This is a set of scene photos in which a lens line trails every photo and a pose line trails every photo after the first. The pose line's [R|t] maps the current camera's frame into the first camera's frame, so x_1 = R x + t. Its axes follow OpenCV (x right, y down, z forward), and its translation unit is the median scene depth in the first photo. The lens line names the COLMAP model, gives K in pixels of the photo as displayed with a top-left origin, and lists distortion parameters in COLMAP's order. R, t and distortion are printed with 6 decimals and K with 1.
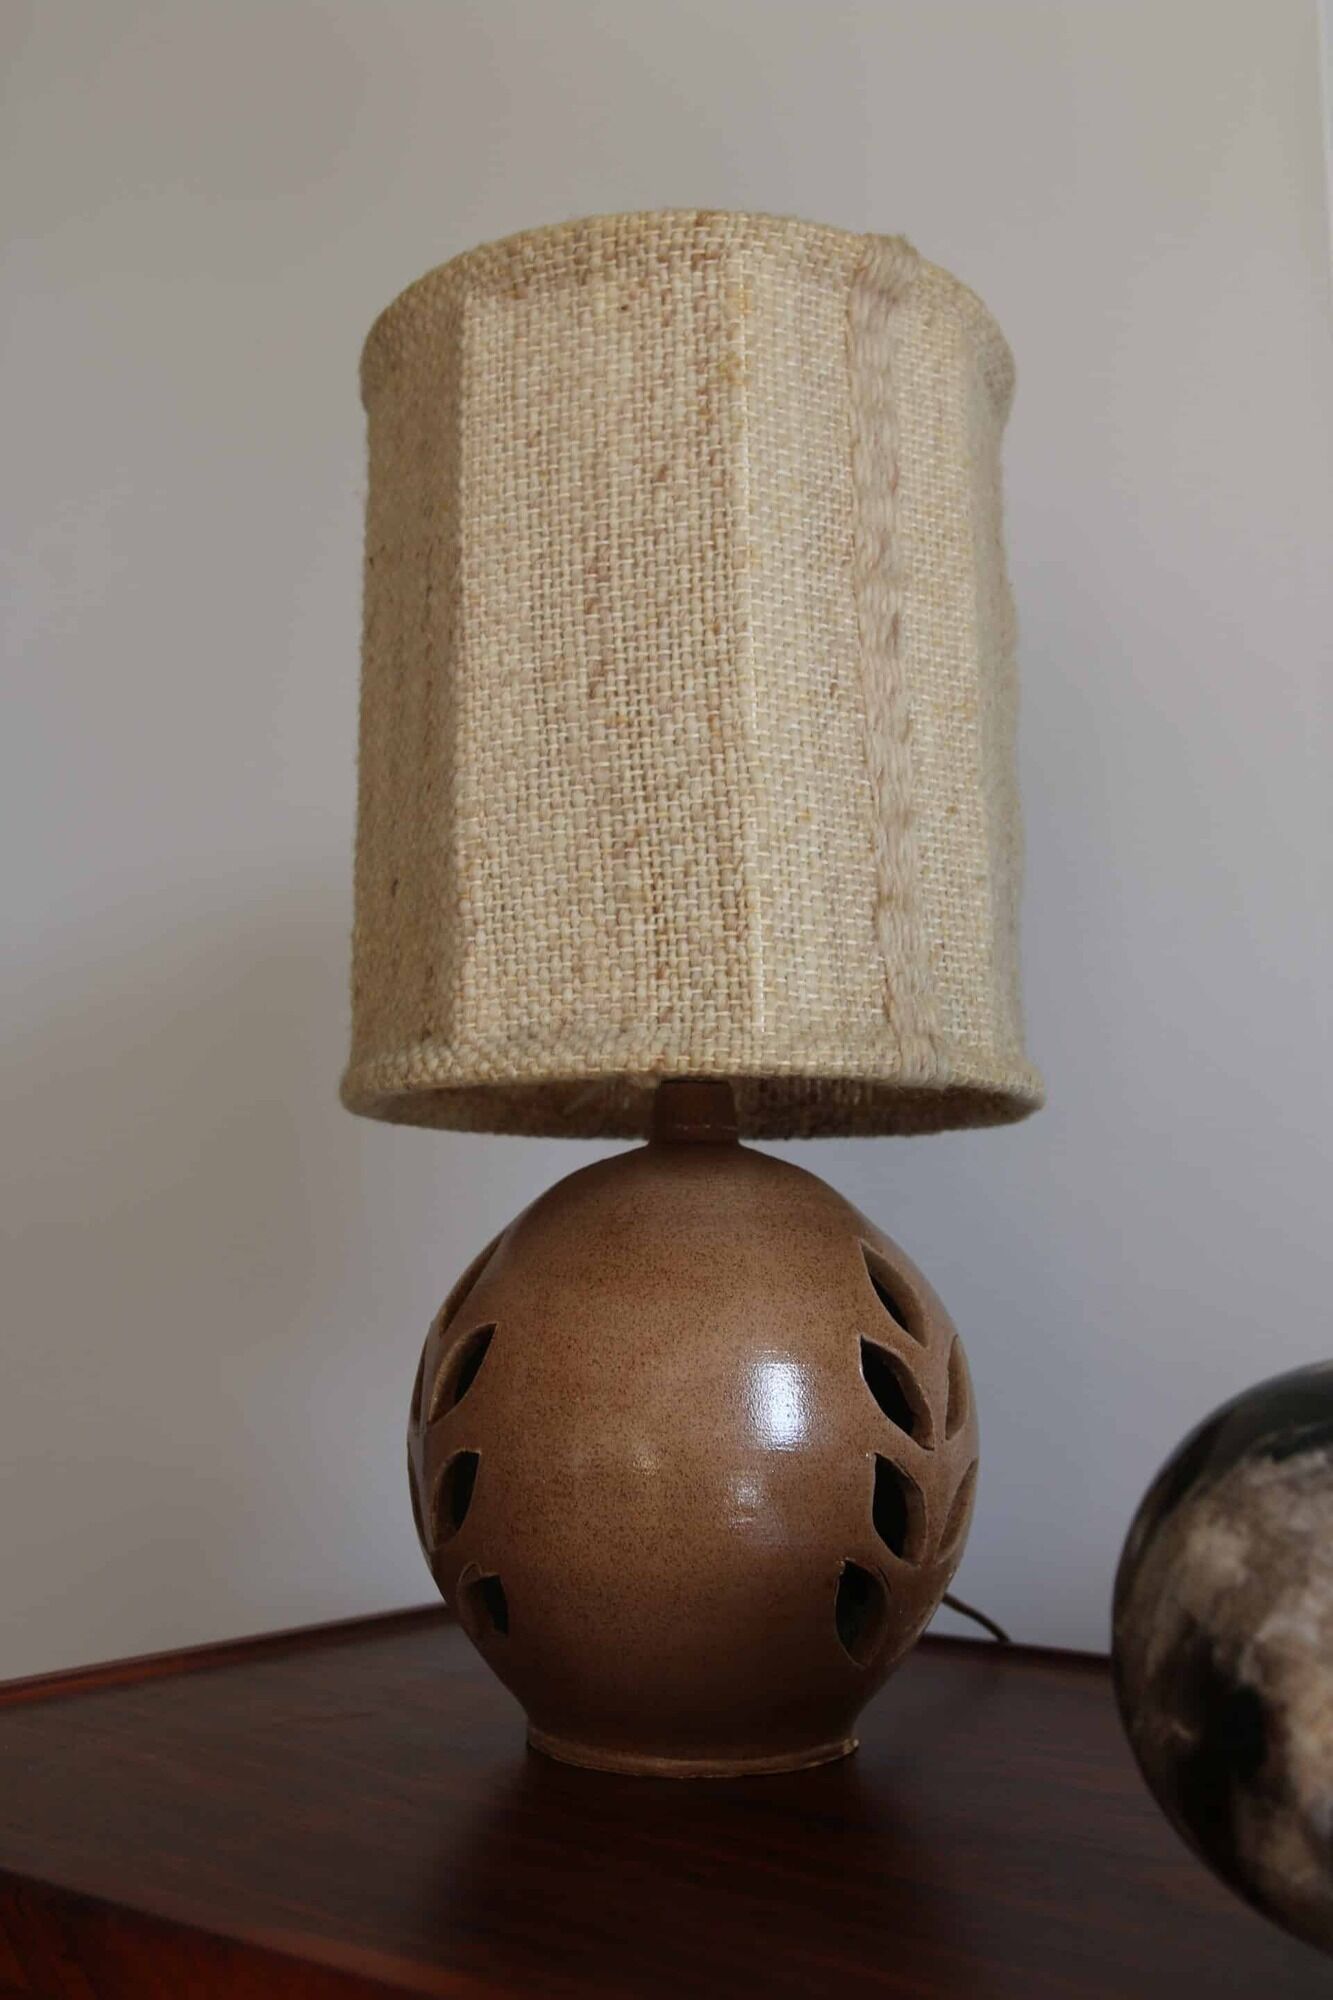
lens RADIAL K [[1972.7, 0, 651.0], [0, 1972.7, 997.2], [0, 0, 1]] dist [-0.053490, 0.041525]
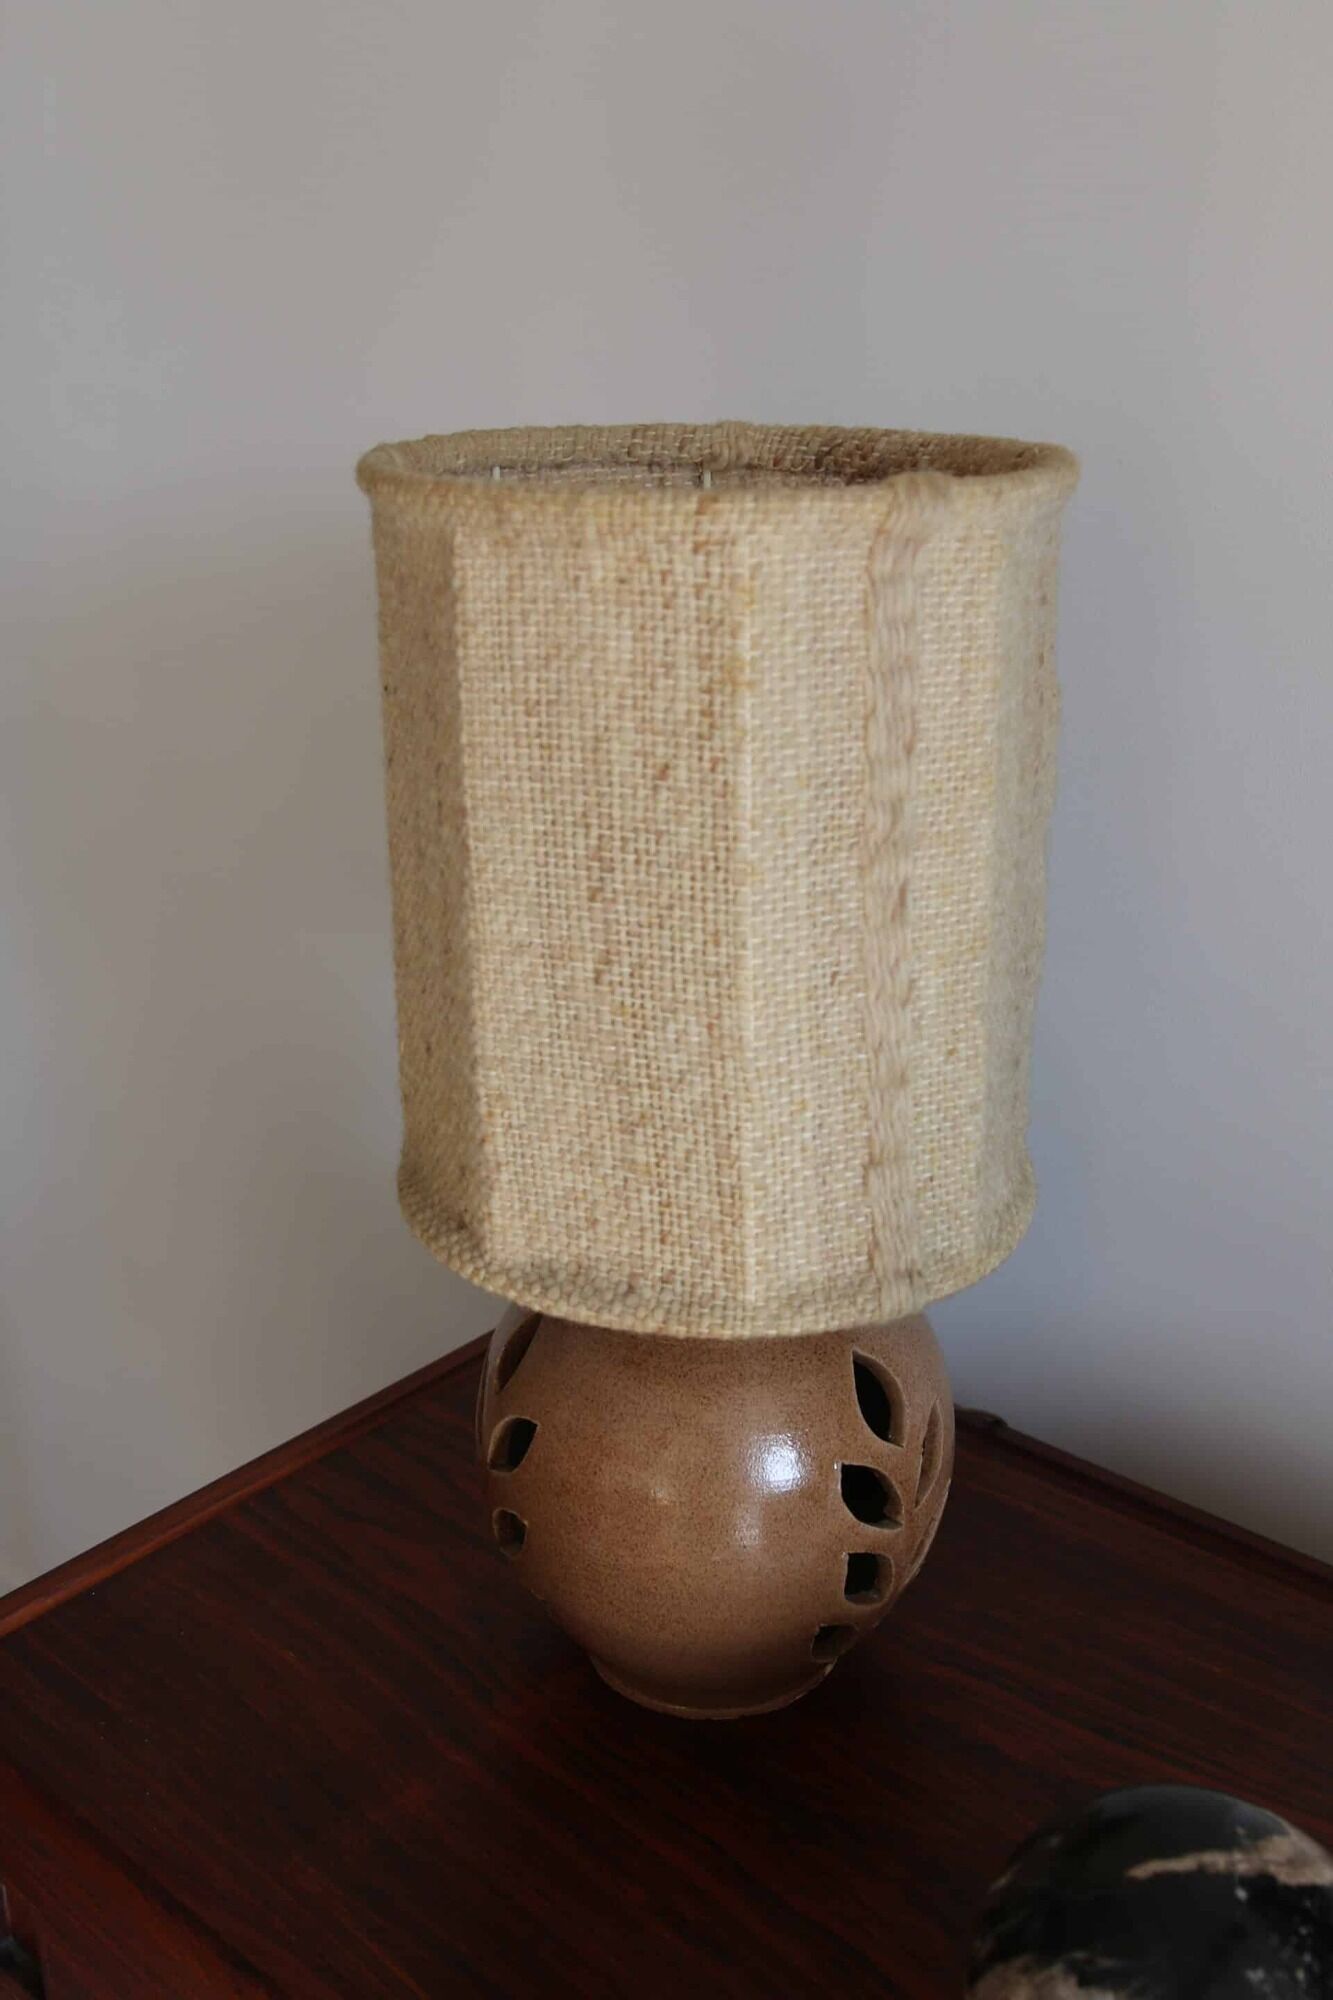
lens RADIAL K [[1972.7, 0, 651.0], [0, 1972.7, 997.2], [0, 0, 1]] dist [-0.053490, 0.041525]
pose [[0.996606, 0.022253, -0.079260, 0.079668], [0.019599, 0.870964, 0.490956, -0.653238], [0.079958, -0.490843, 0.867571, 0.104673]]
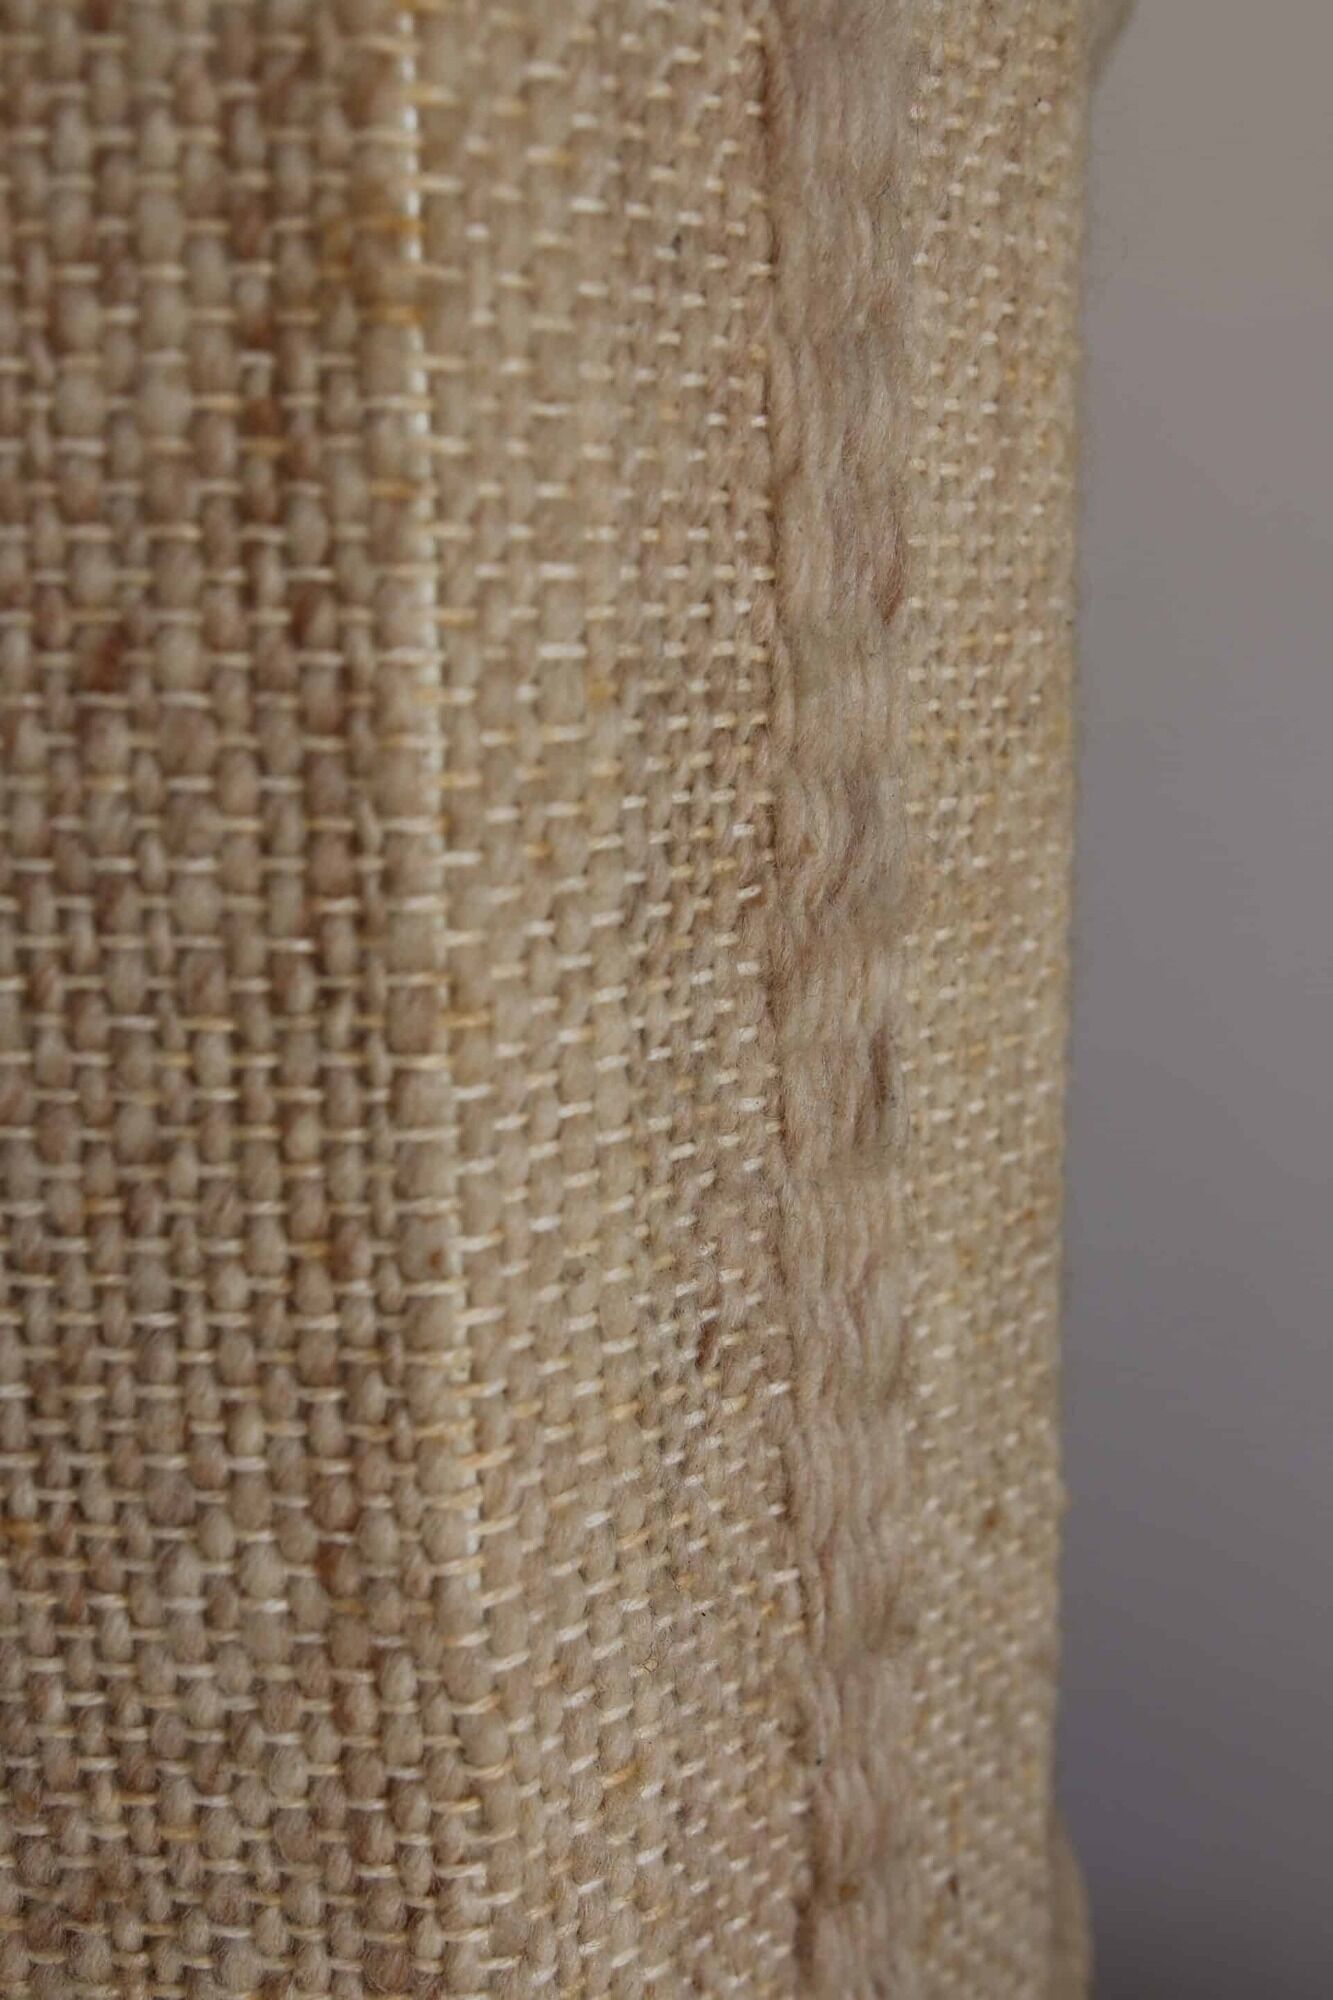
lens RADIAL K [[2047.4, 0, 657.4], [0, 2047.4, 991.6], [0, 0, 1]] dist [-0.059874, 0.070117]
pose [[0.975044, -0.047321, 0.216910, 0.015935], [-0.029363, 0.940951, 0.337268, -0.322746], [-0.220061, -0.335220, 0.916079, 0.722747]]
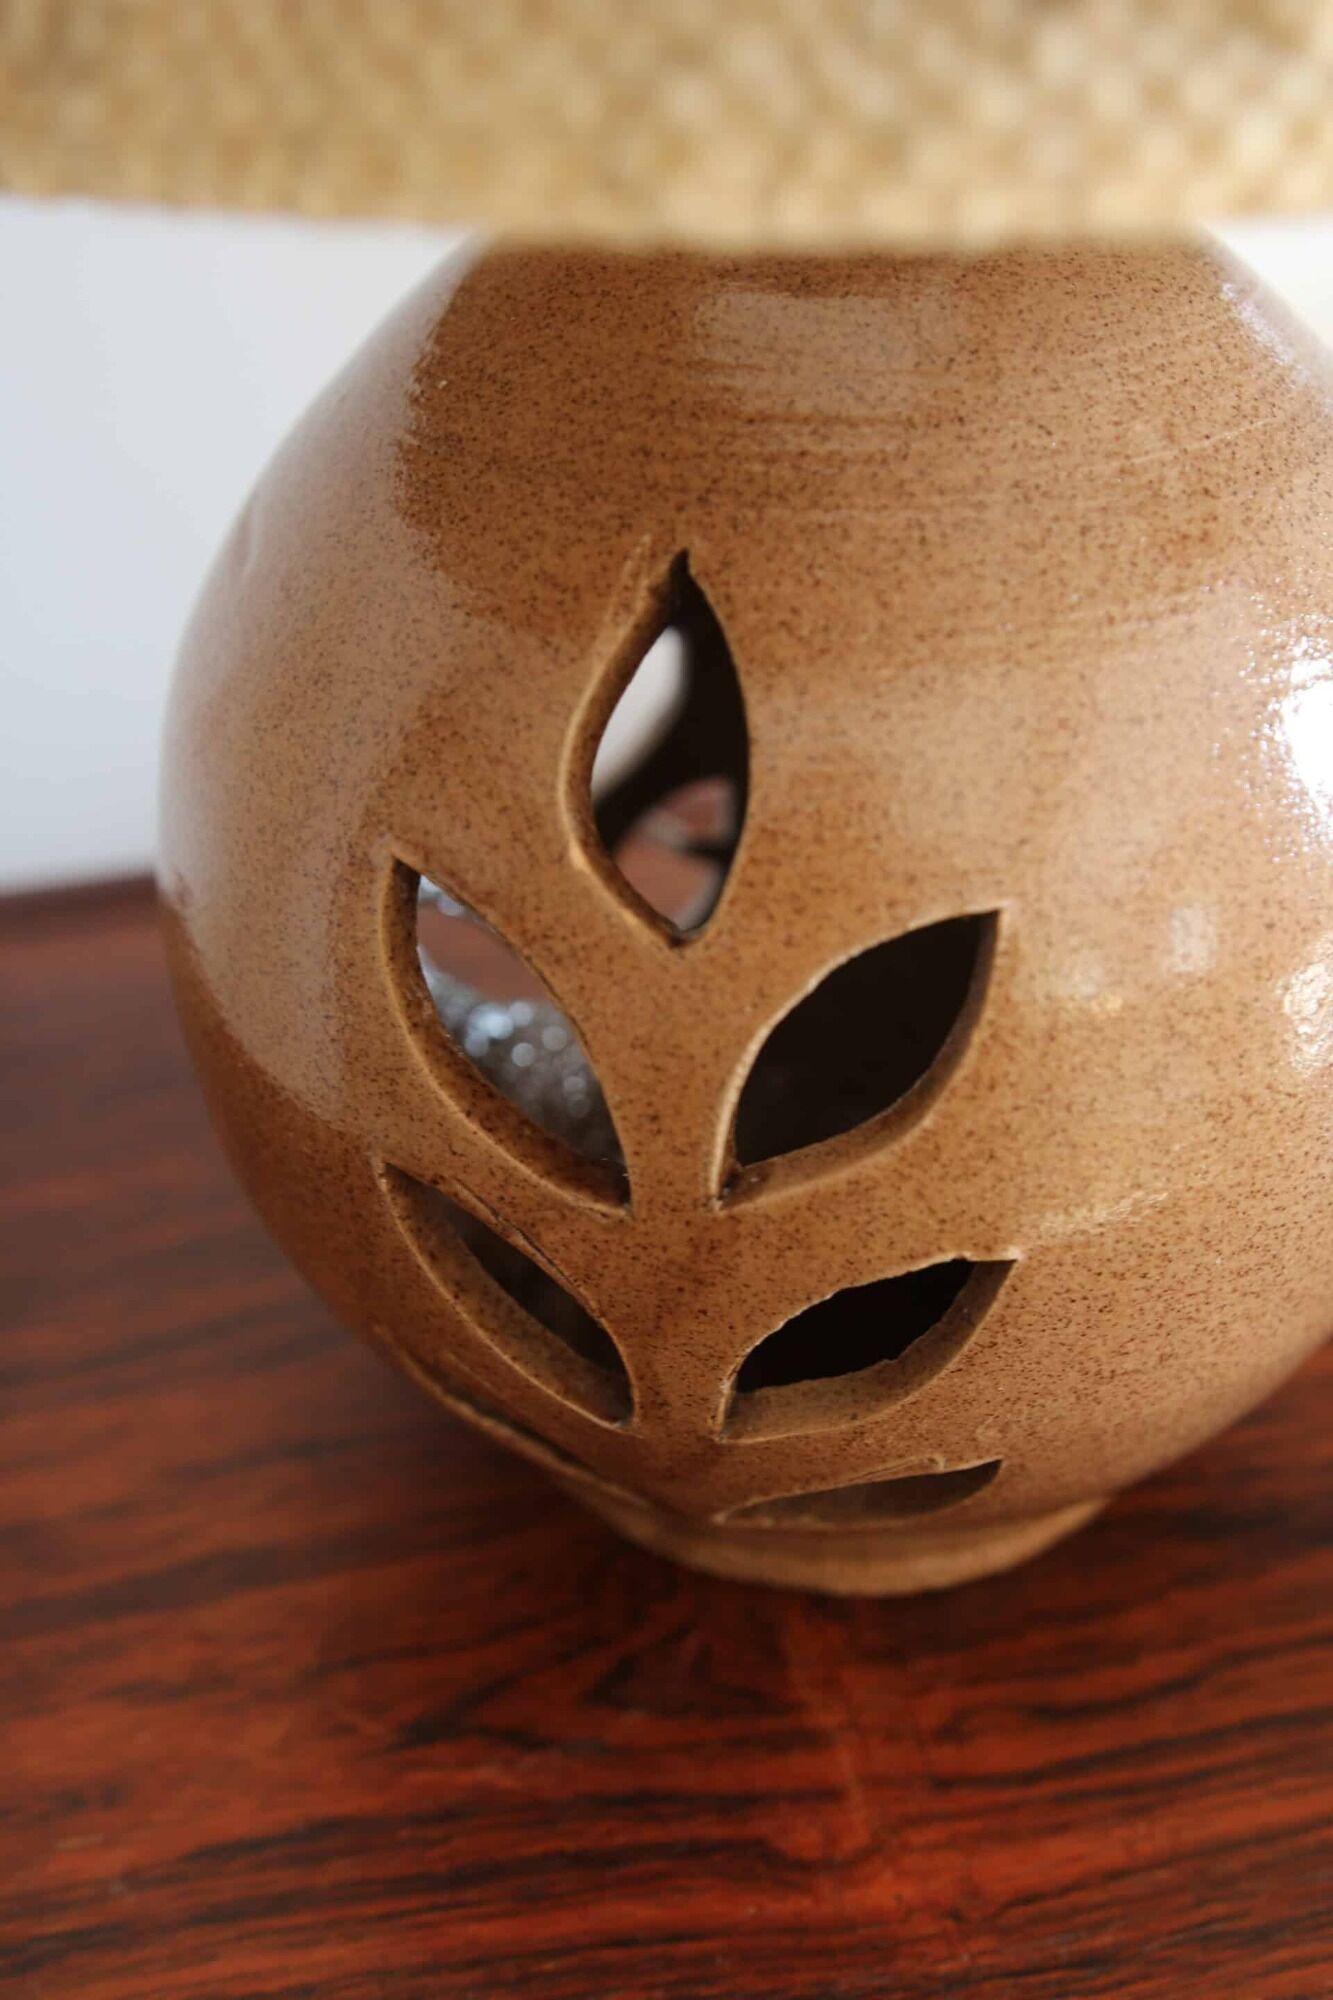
lens RADIAL K [[2047.4, 0, 657.4], [0, 2047.4, 991.6], [0, 0, 1]] dist [-0.059874, 0.070117]
pose [[0.619753, -0.434756, 0.653371, -0.346623], [-0.090724, 0.787264, 0.609905, -0.023943], [-0.779535, -0.437267, 0.448466, 0.905526]]
